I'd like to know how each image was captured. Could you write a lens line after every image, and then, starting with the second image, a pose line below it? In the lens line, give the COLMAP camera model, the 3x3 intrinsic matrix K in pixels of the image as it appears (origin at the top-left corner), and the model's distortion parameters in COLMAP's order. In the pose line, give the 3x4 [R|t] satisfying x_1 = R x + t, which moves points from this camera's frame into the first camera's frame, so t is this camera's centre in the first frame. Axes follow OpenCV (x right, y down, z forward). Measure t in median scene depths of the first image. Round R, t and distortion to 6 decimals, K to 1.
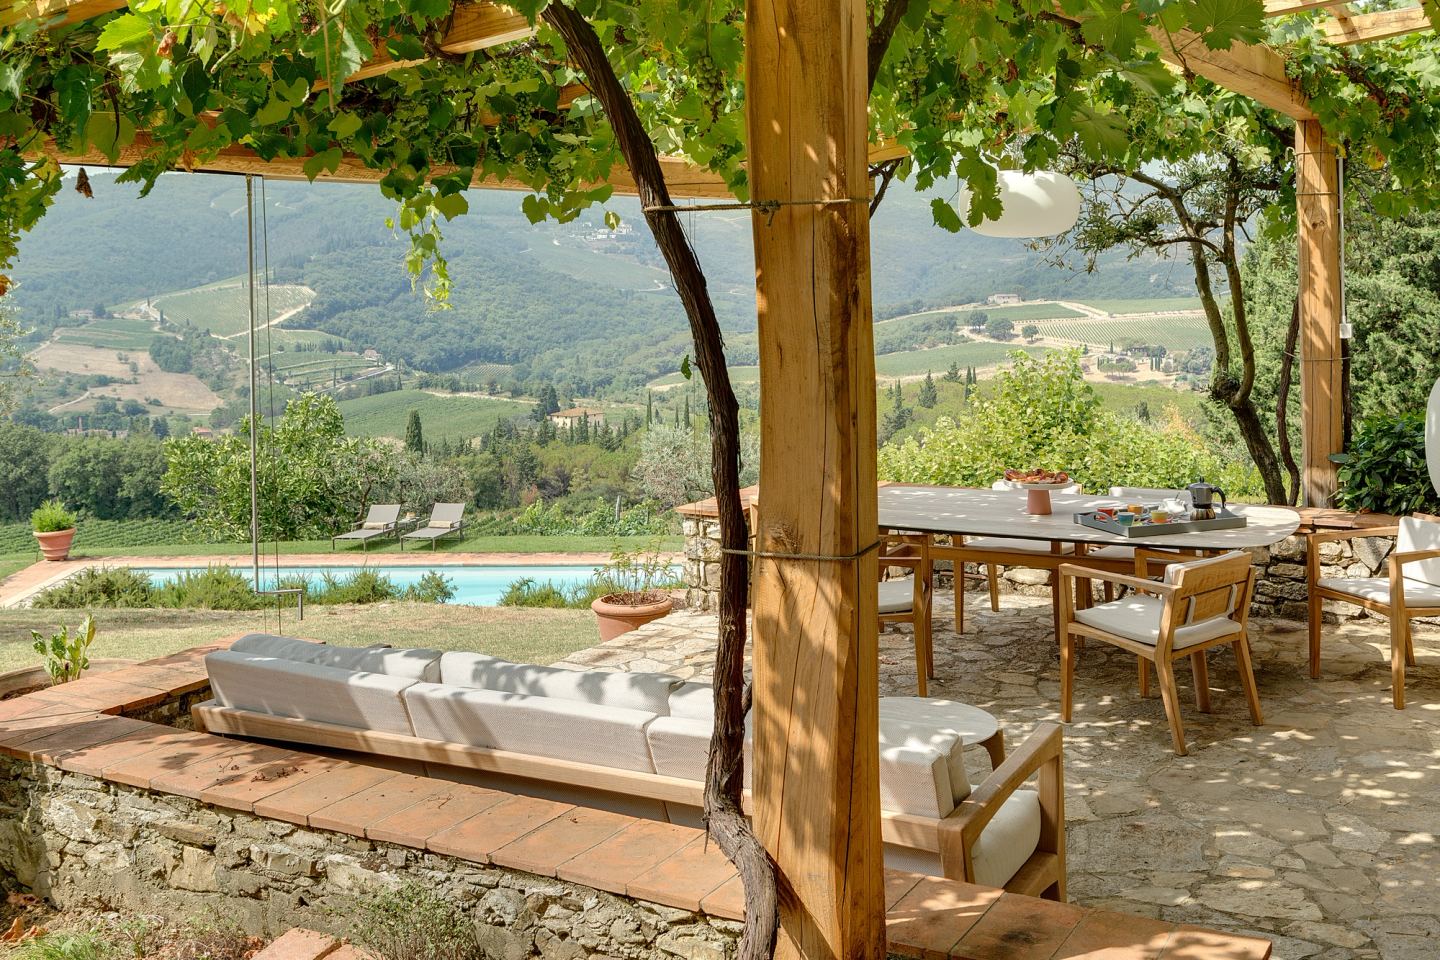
lens RADIAL K [[2465.9, 0, 720.4], [0, 2465.9, 474.8], [0, 0, 1]] dist [-0.083756, 0.000000]
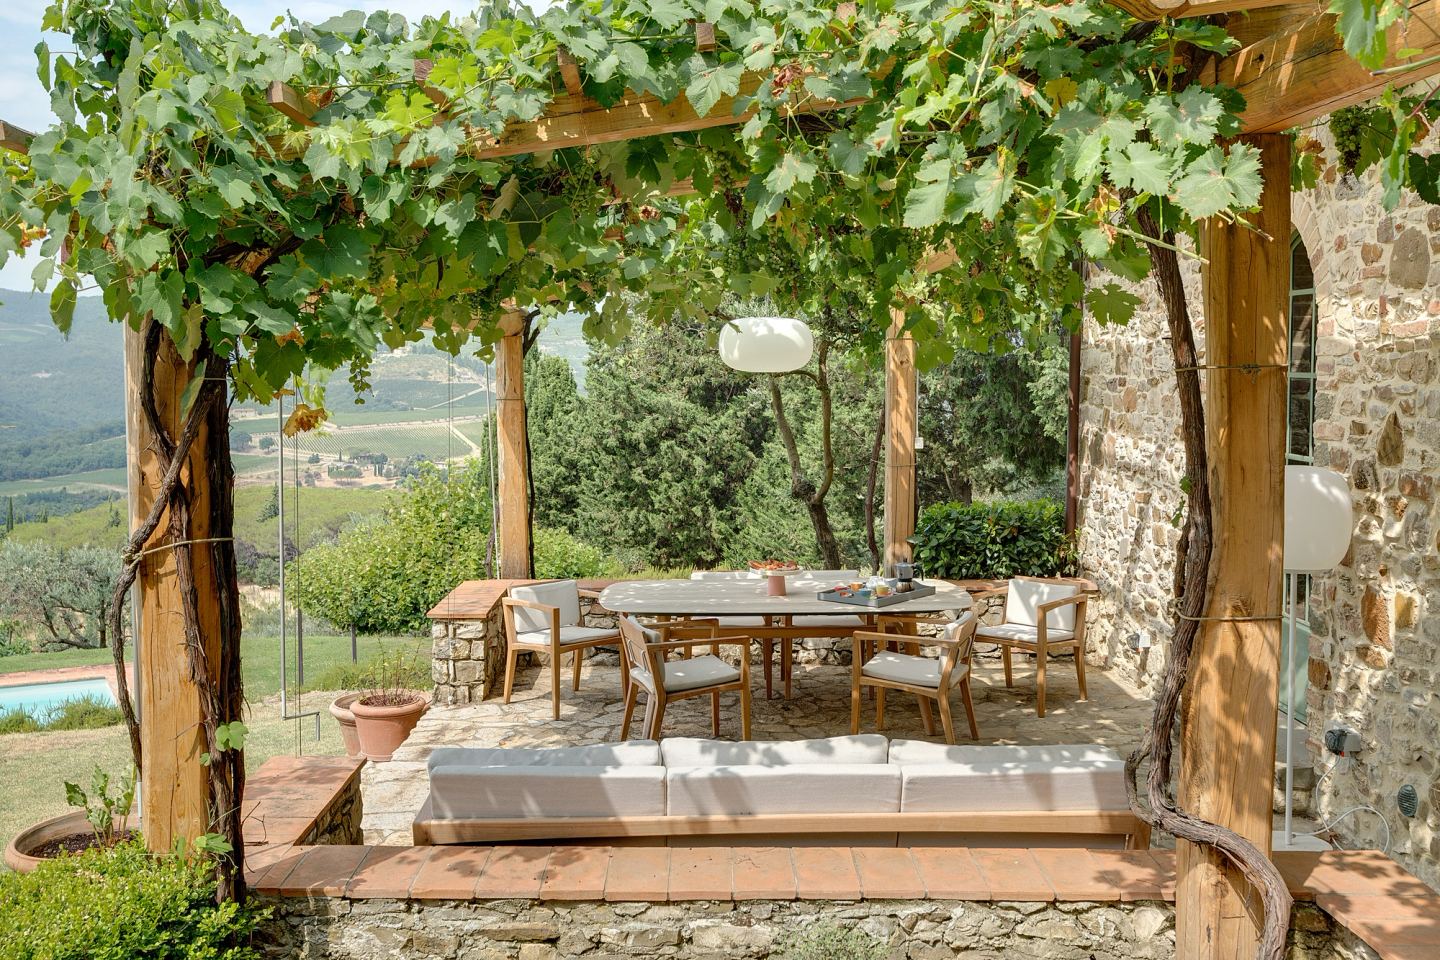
lens RADIAL K [[2465.9, 0, 720.9], [0, 2465.9, 484.6], [0, 0, 1]] dist [-0.083756, 0.000000]
pose [[0.692025, -0.028546, 0.721309, -0.910099], [0.050790, 0.998667, -0.009206, -0.034480], [-0.720084, 0.043007, 0.692553, 0.180167]]
